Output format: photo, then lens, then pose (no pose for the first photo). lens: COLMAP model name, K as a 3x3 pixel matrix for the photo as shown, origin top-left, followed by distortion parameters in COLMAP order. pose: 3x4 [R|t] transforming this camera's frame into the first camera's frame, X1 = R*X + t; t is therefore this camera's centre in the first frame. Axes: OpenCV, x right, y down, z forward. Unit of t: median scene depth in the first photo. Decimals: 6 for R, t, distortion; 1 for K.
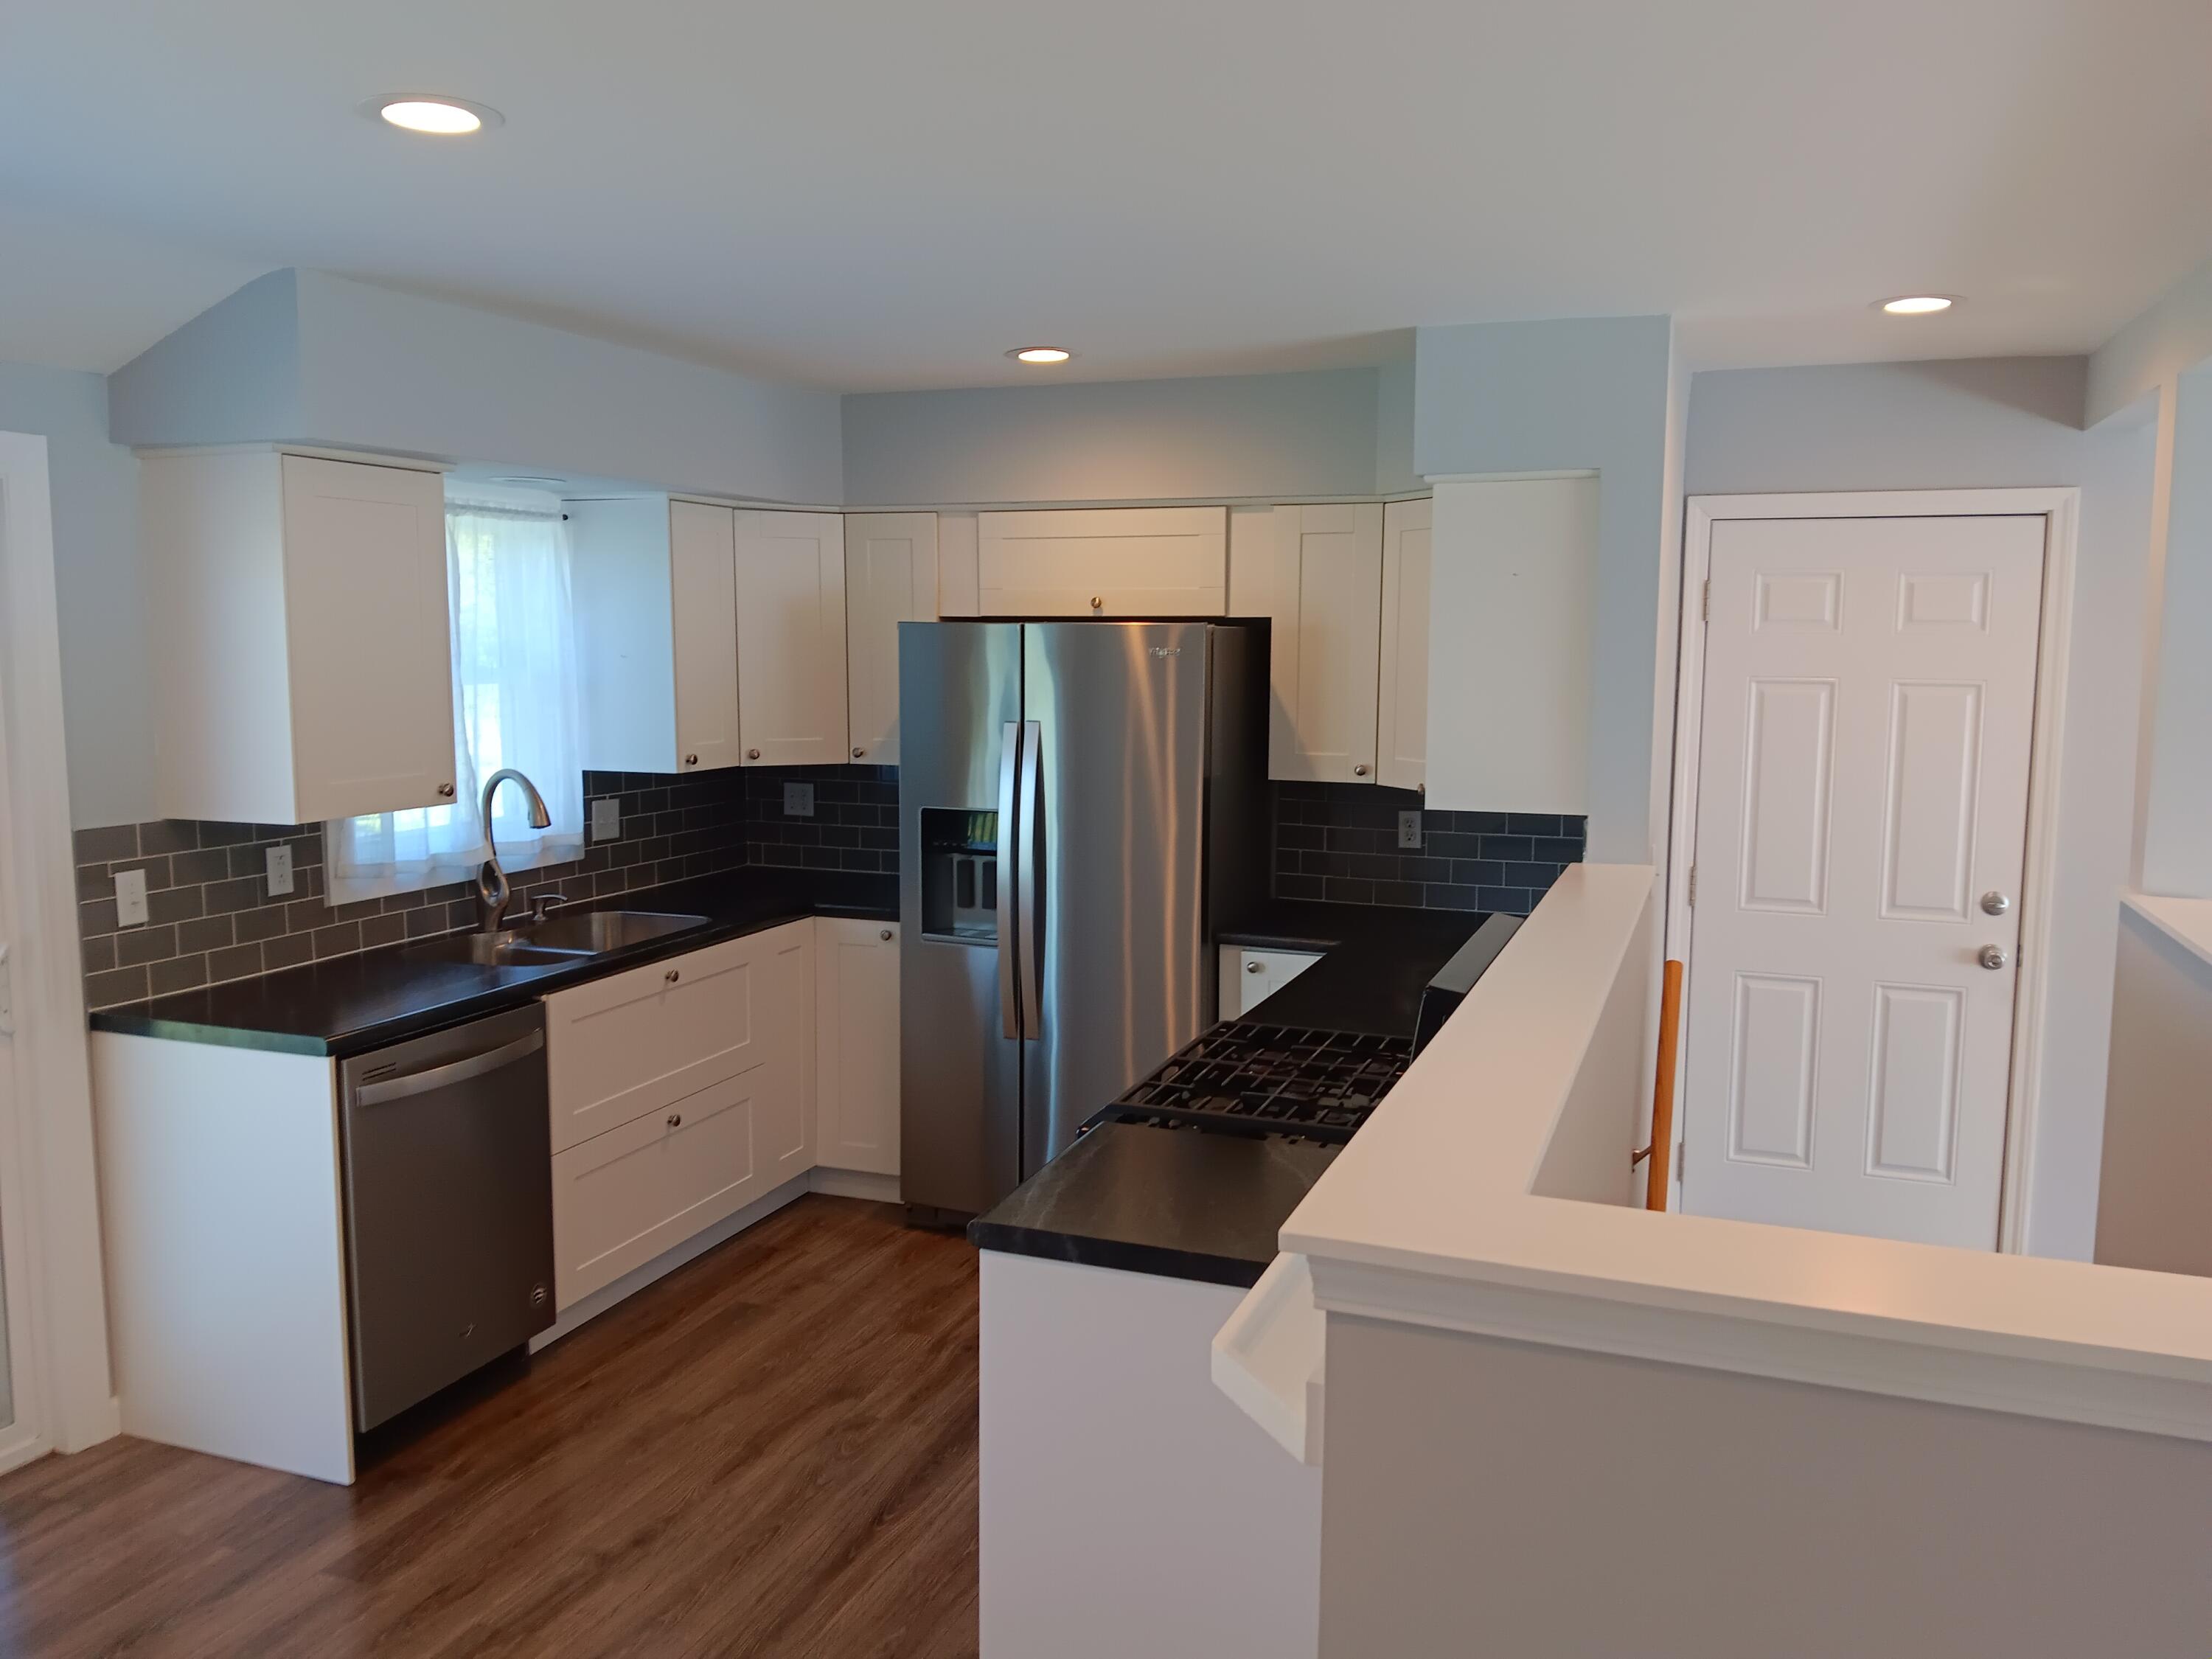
lens RADIAL K [[1736.3, 0, 1124.1], [0, 1736.3, 842.3], [0, 0, 1]] dist [0.076250, -0.079508]
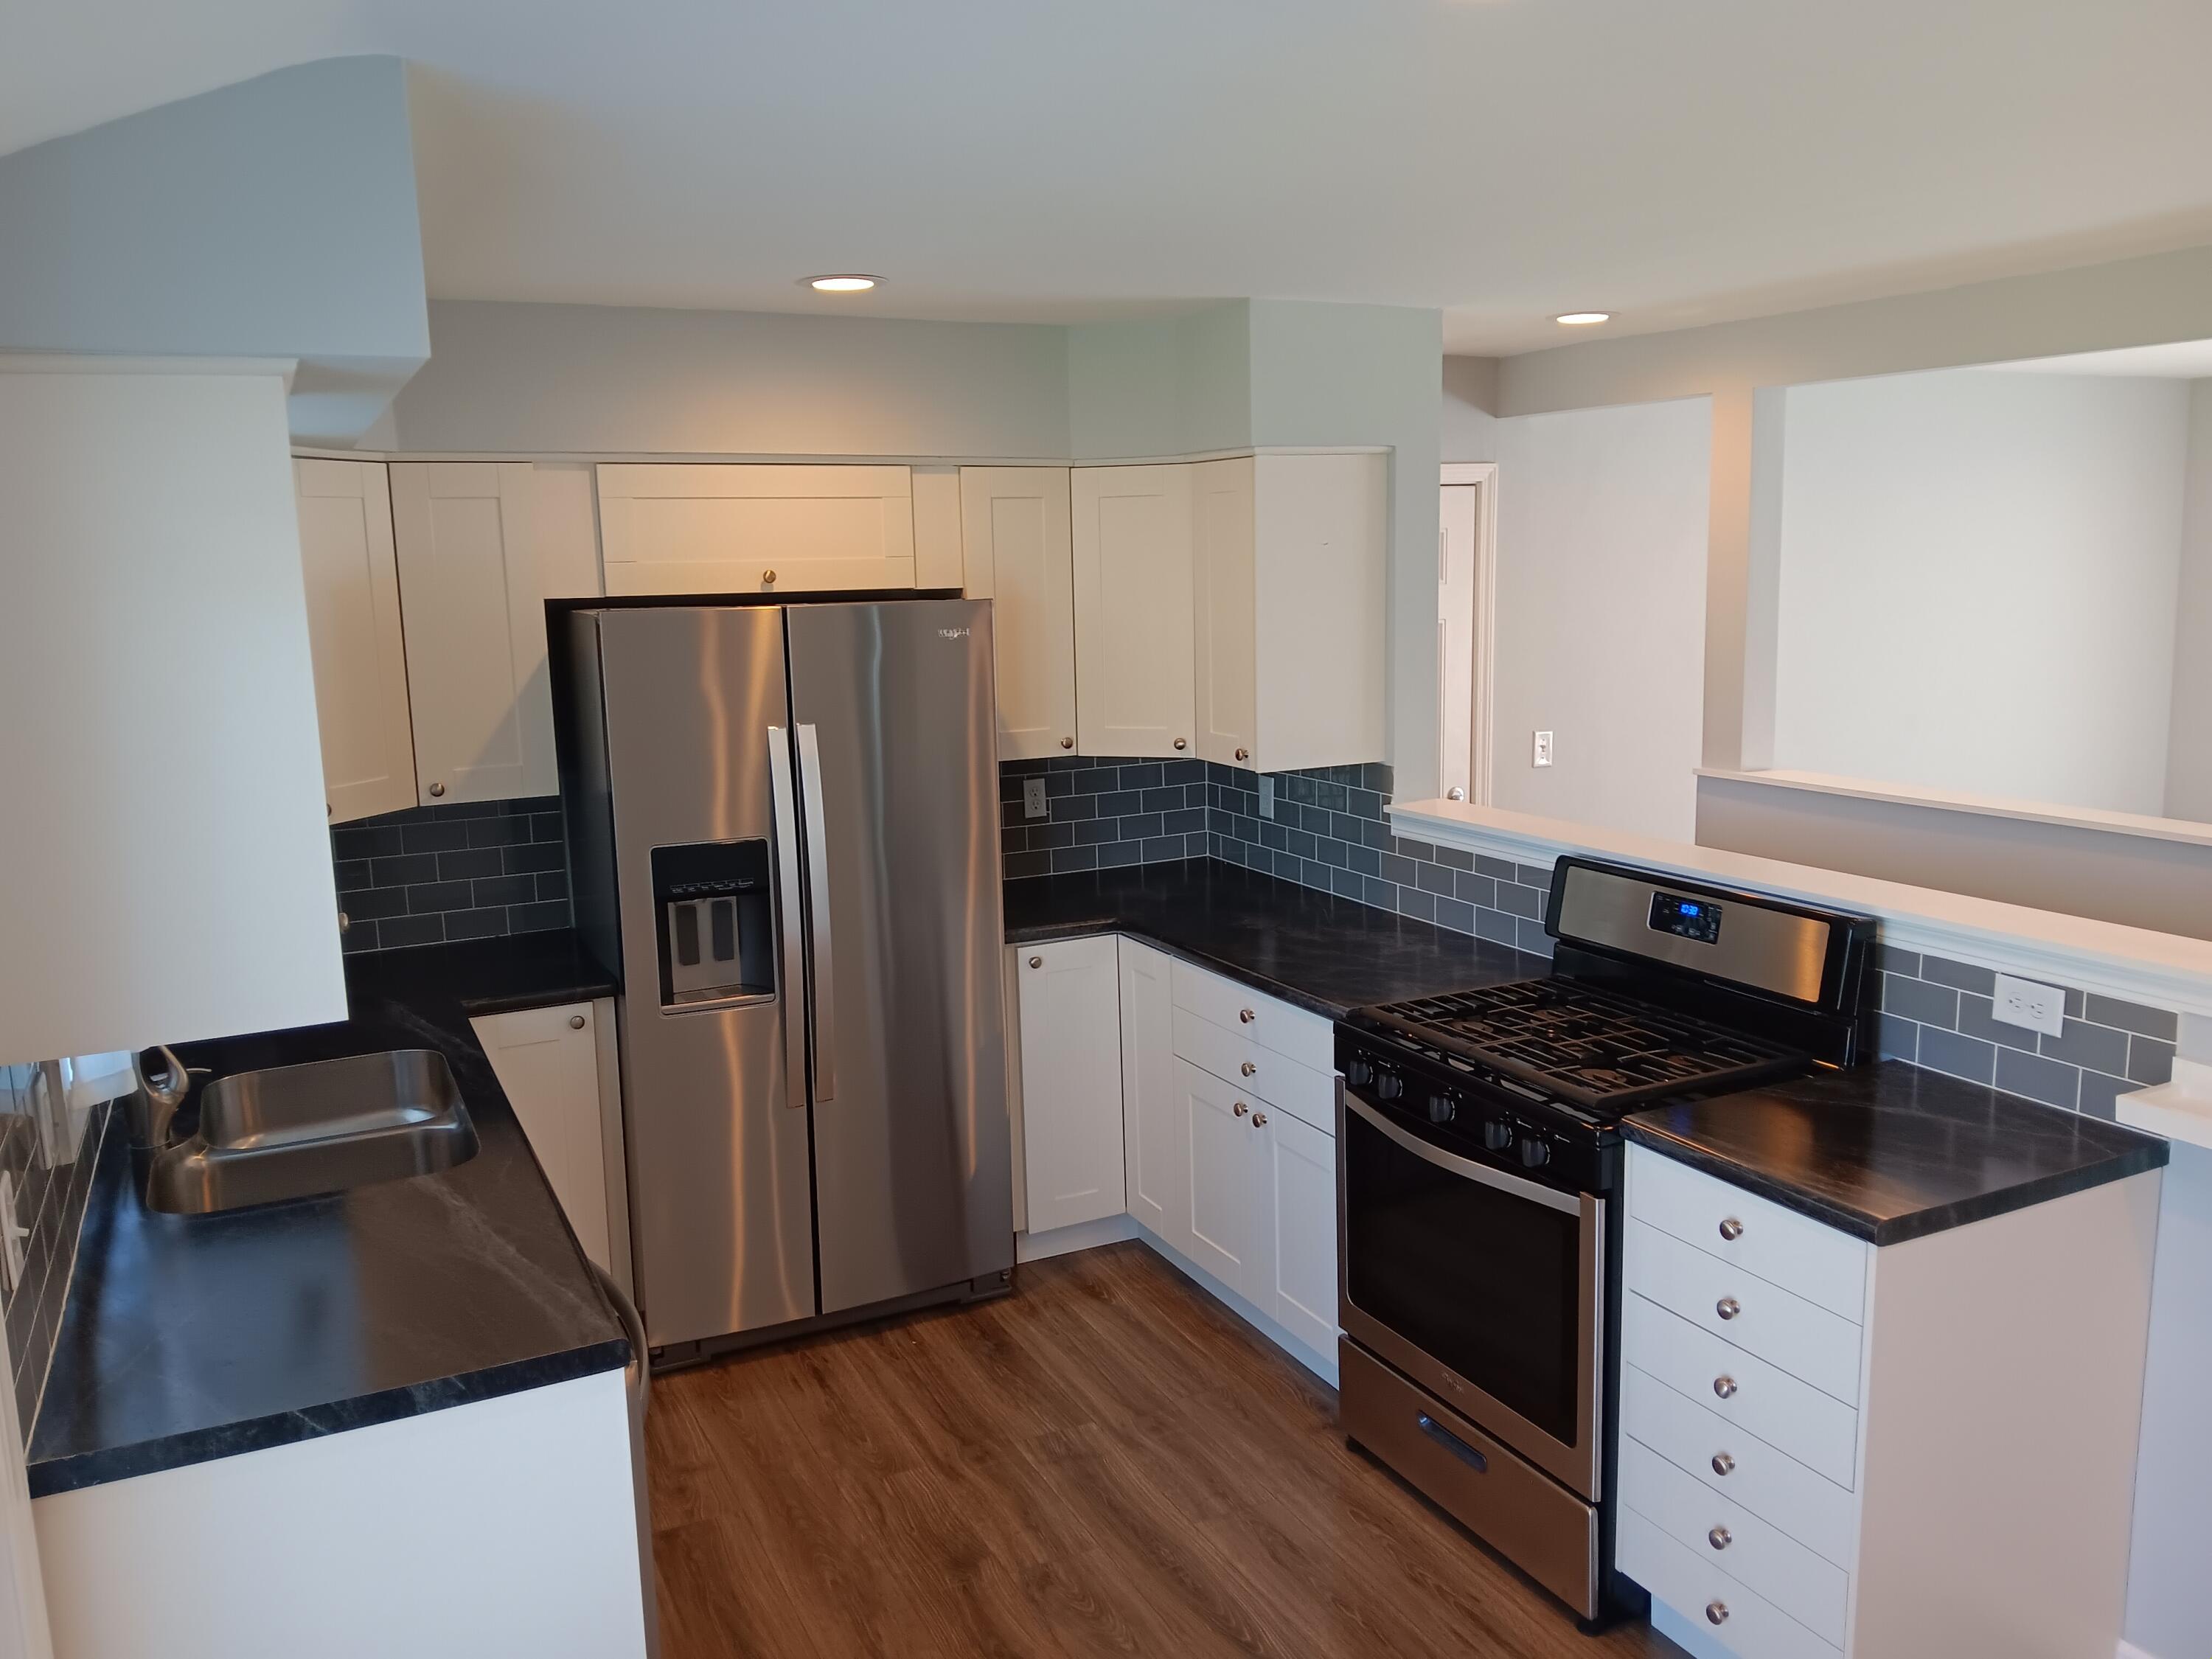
lens RADIAL K [[1736.3, 0, 1147.7], [0, 1736.3, 829.4], [0, 0, 1]] dist [0.076250, -0.079508]
pose [[0.676818, -0.140726, 0.722575, -0.554880], [0.113395, 0.989773, 0.086550, -0.074146], [-0.727365, 0.023358, 0.685854, 0.309838]]
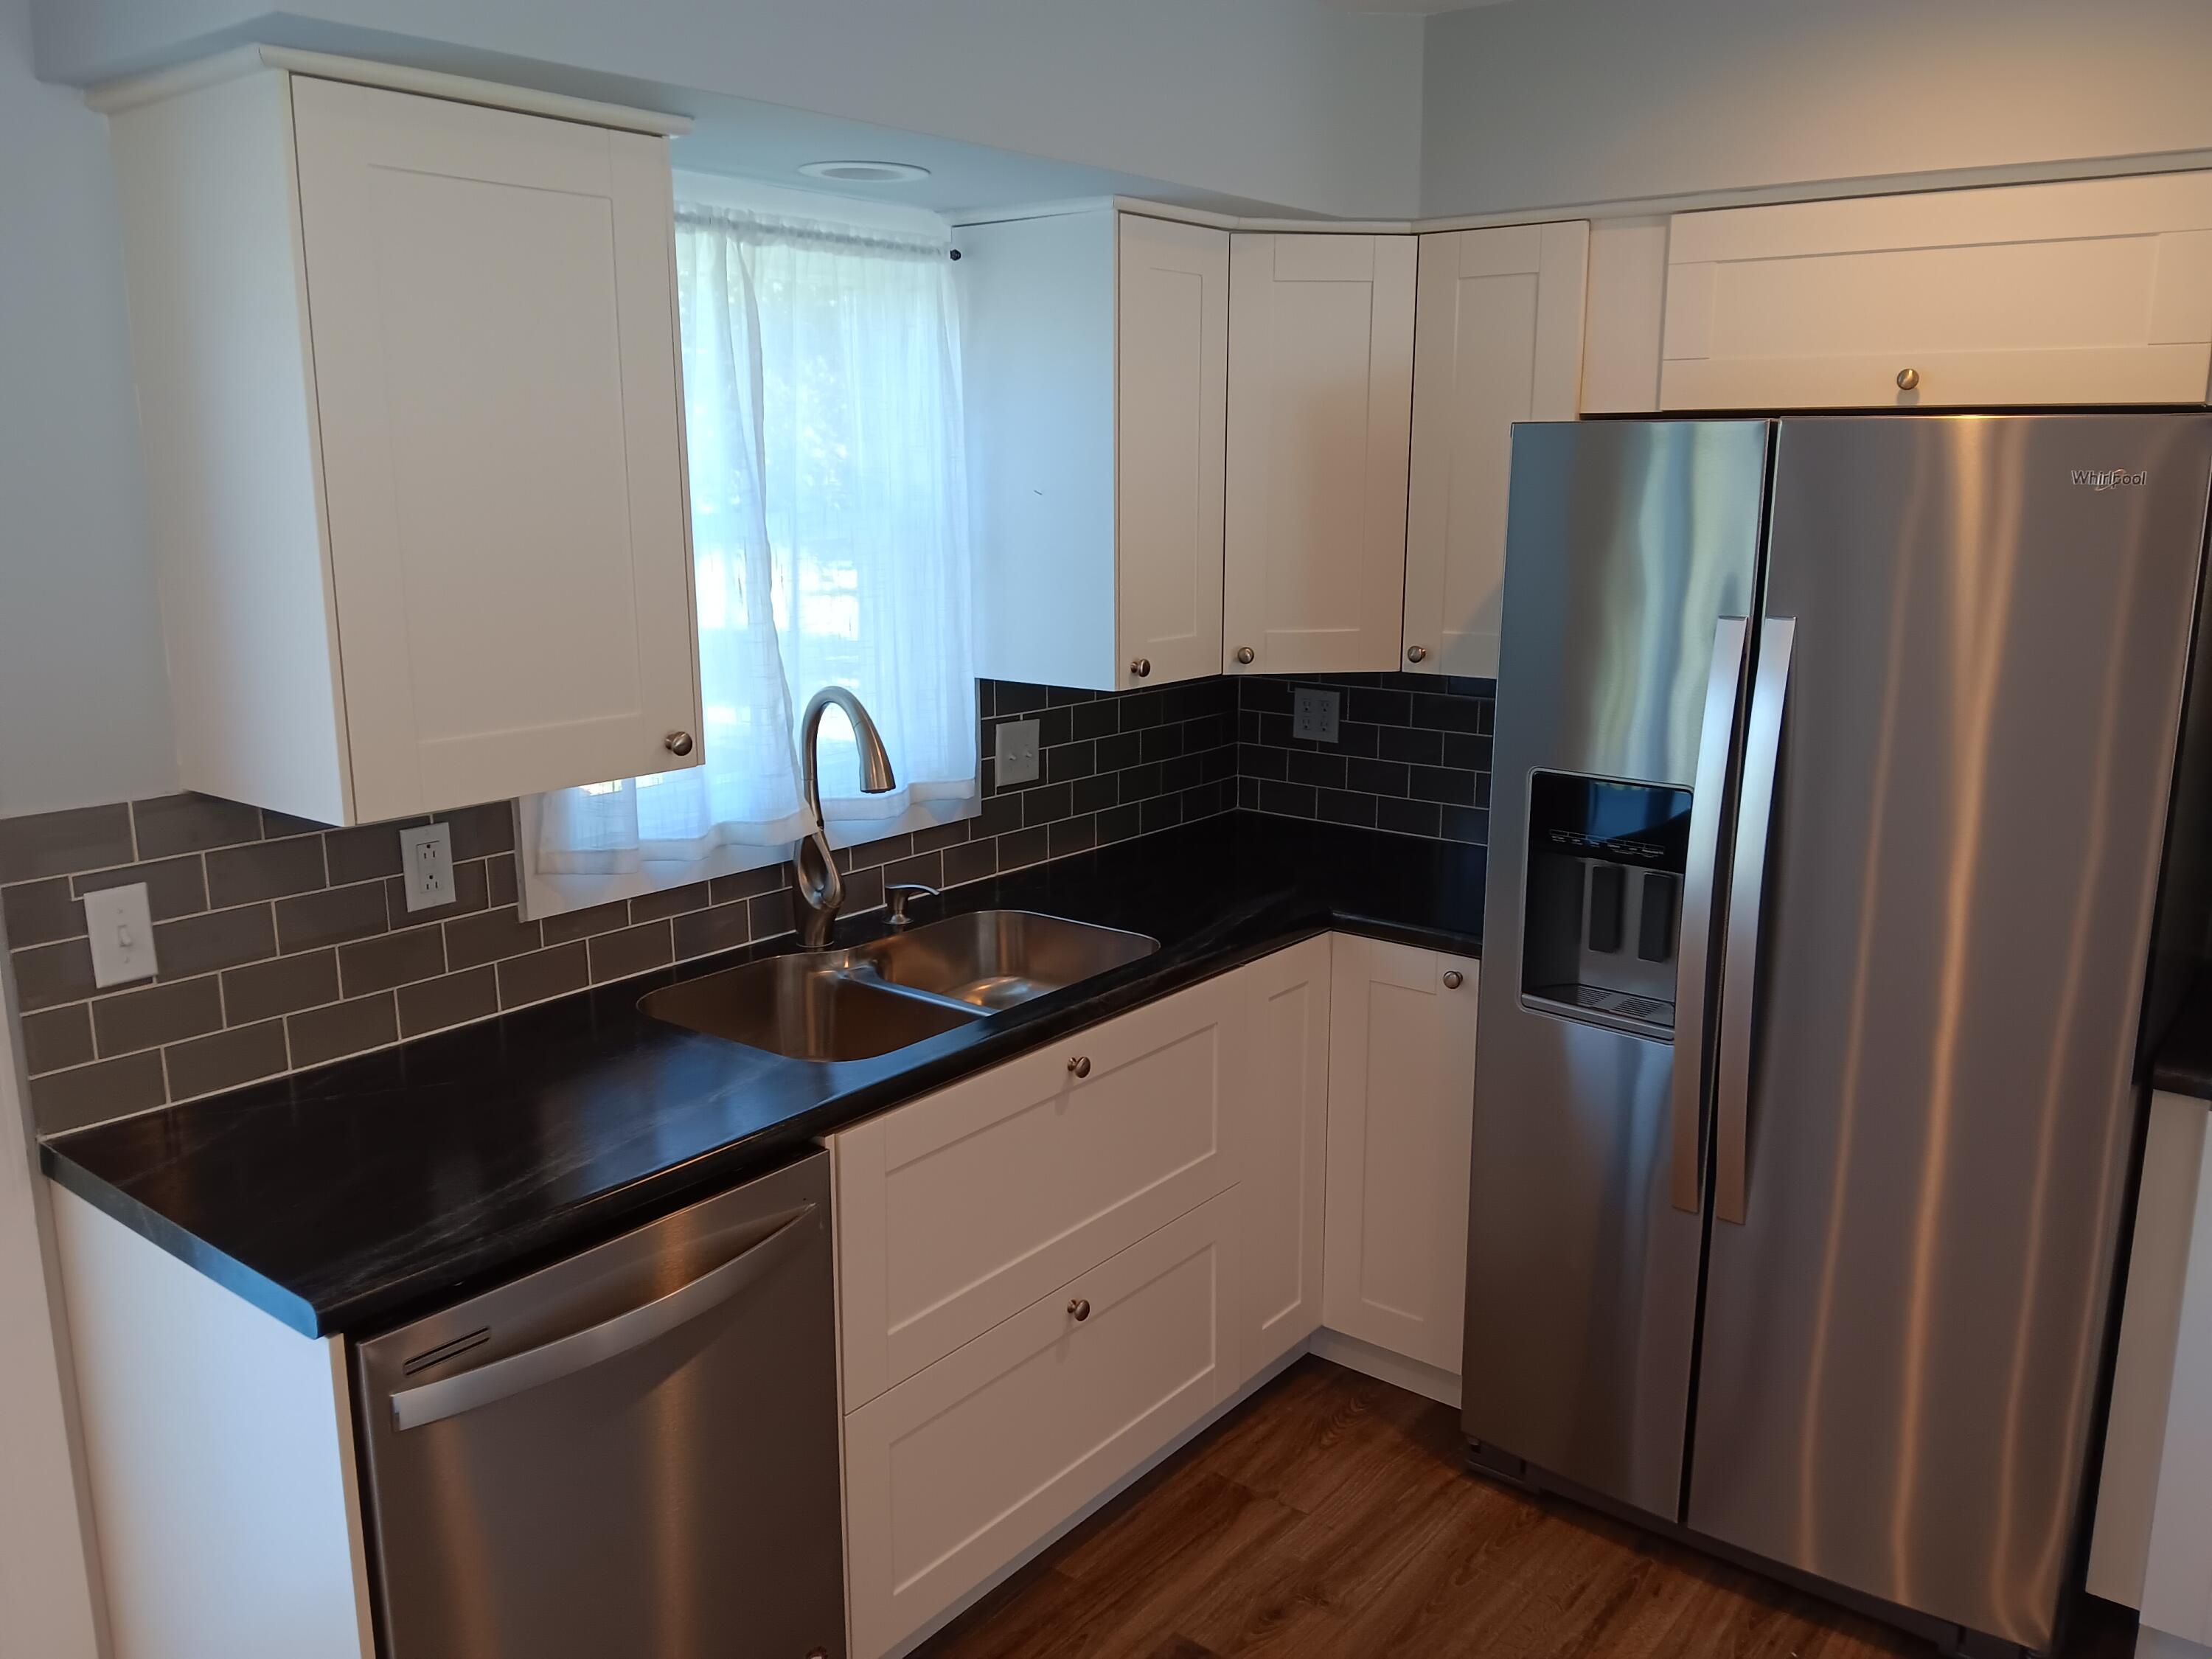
lens RADIAL K [[1736.3, 0, 1109.1], [0, 1736.3, 839.6], [0, 0, 1]] dist [0.076250, -0.079508]
pose [[0.952805, 0.059557, -0.297685, -0.082702], [-0.031596, 0.994697, 0.097877, -0.049354], [0.301935, -0.083852, 0.949634, 0.452628]]
